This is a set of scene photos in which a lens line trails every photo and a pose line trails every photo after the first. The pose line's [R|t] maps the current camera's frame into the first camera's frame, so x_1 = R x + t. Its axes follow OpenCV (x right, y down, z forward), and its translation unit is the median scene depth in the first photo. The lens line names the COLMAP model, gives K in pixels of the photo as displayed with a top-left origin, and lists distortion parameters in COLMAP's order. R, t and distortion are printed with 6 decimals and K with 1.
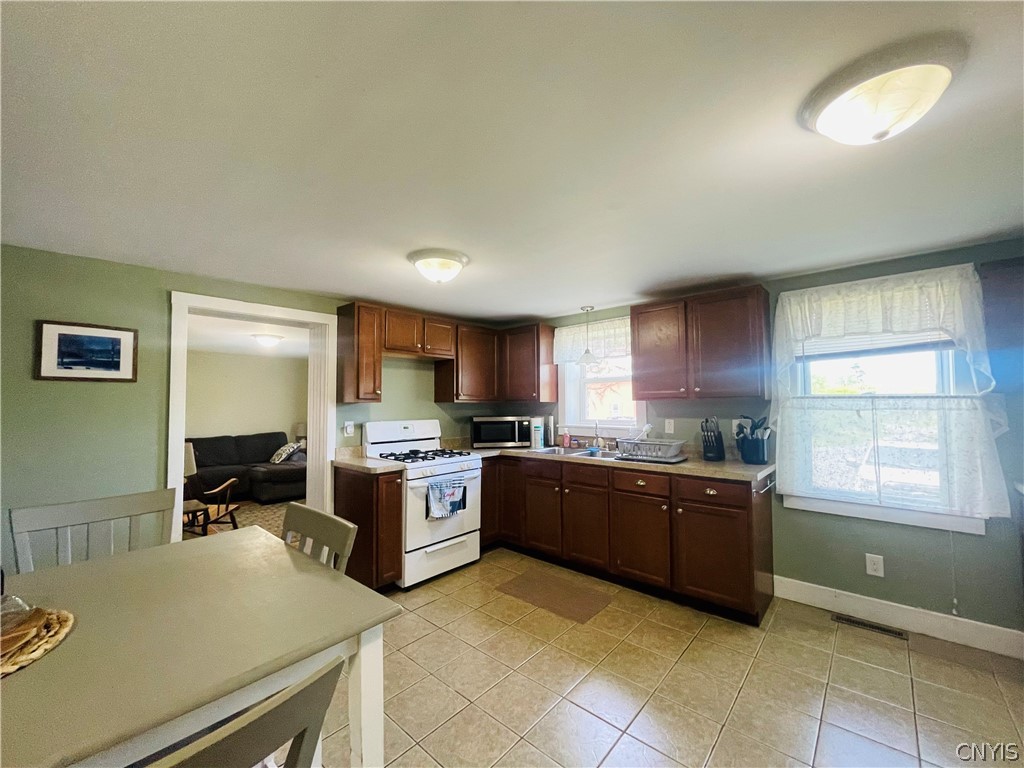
lens RADIAL K [[411.2, 0, 507.3], [0, 411.2, 382.1], [0, 0, 1]] dist [-0.007851, 0.003208]
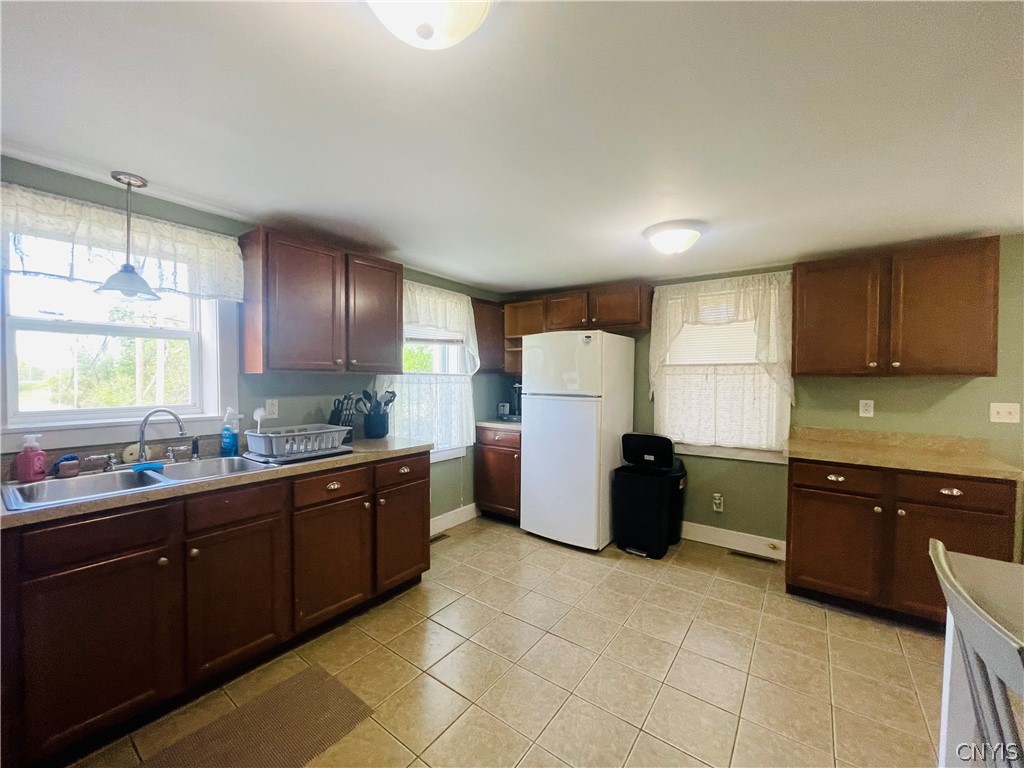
lens RADIAL K [[411.2, 0, 511.3], [0, 411.2, 384.1], [0, 0, 1]] dist [-0.007851, 0.003208]
pose [[-0.111282, -0.003079, 0.993784, -0.403536], [-0.044205, 0.999021, -0.001855, 0.048713], [-0.992805, -0.044137, -0.111309, 0.718374]]
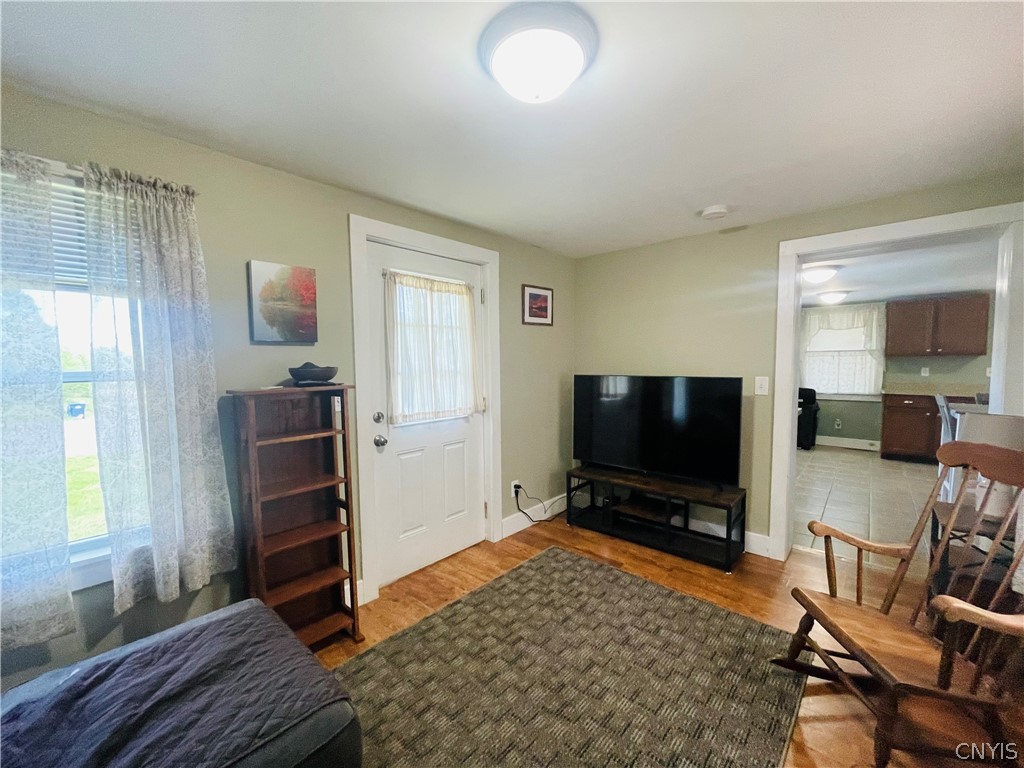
lens RADIAL K [[411.2, 0, 507.2], [0, 411.2, 382.9], [0, 0, 1]] dist [-0.007851, 0.003208]
pose [[-0.006488, -0.034038, 0.999399, -0.881197], [-0.038567, 0.998685, 0.033763, 0.085046], [-0.999235, -0.038324, -0.007792, 1.191067]]
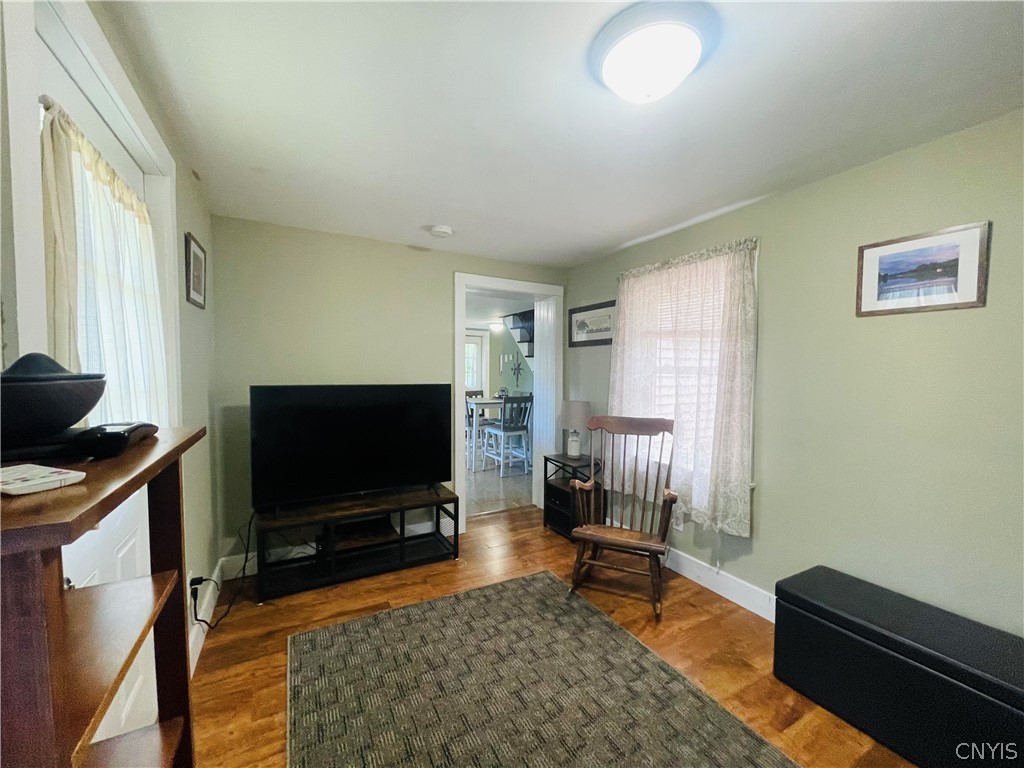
lens RADIAL K [[411.2, 0, 502.5], [0, 411.2, 384.4], [0, 0, 1]] dist [-0.007851, 0.003208]
pose [[-0.944478, -0.000280, 0.328575, -0.629920], [-0.005555, 0.999870, -0.015115, 0.093897], [-0.328528, -0.016101, -0.944357, 1.425175]]
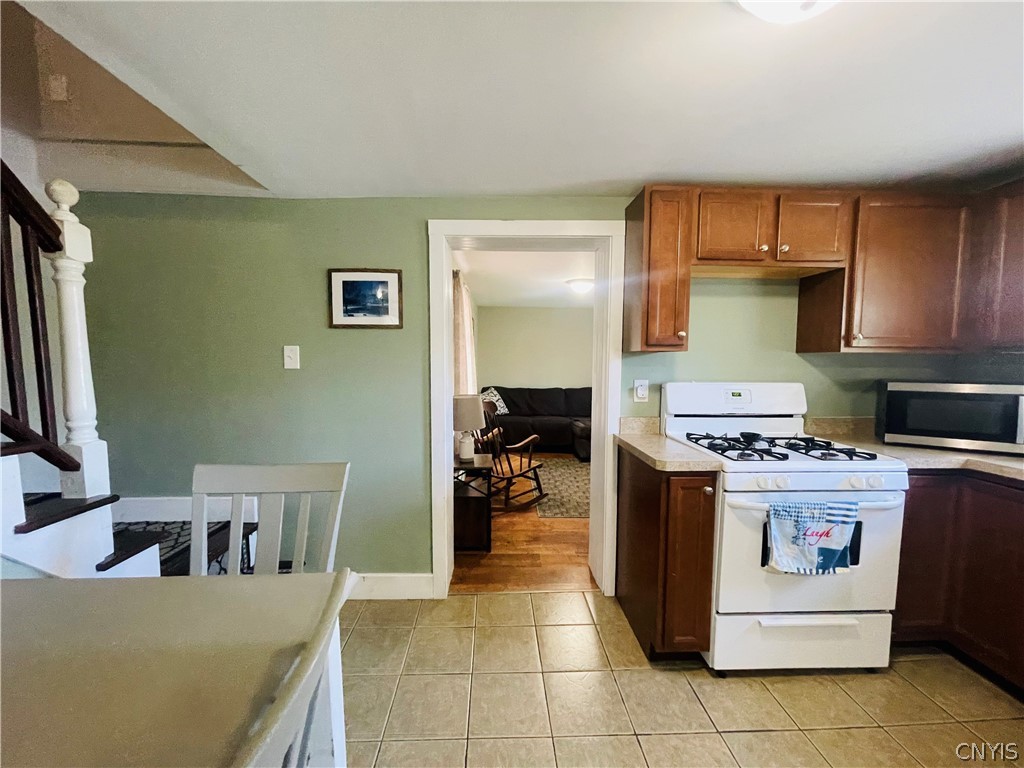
lens RADIAL K [[411.2, 0, 506.8], [0, 411.2, 386.9], [0, 0, 1]] dist [-0.007851, 0.003208]
pose [[0.691911, 0.057654, -0.719677, -0.052805], [0.029543, 0.993711, 0.108010, 0.028585], [0.721378, -0.095995, 0.685857, 0.388822]]
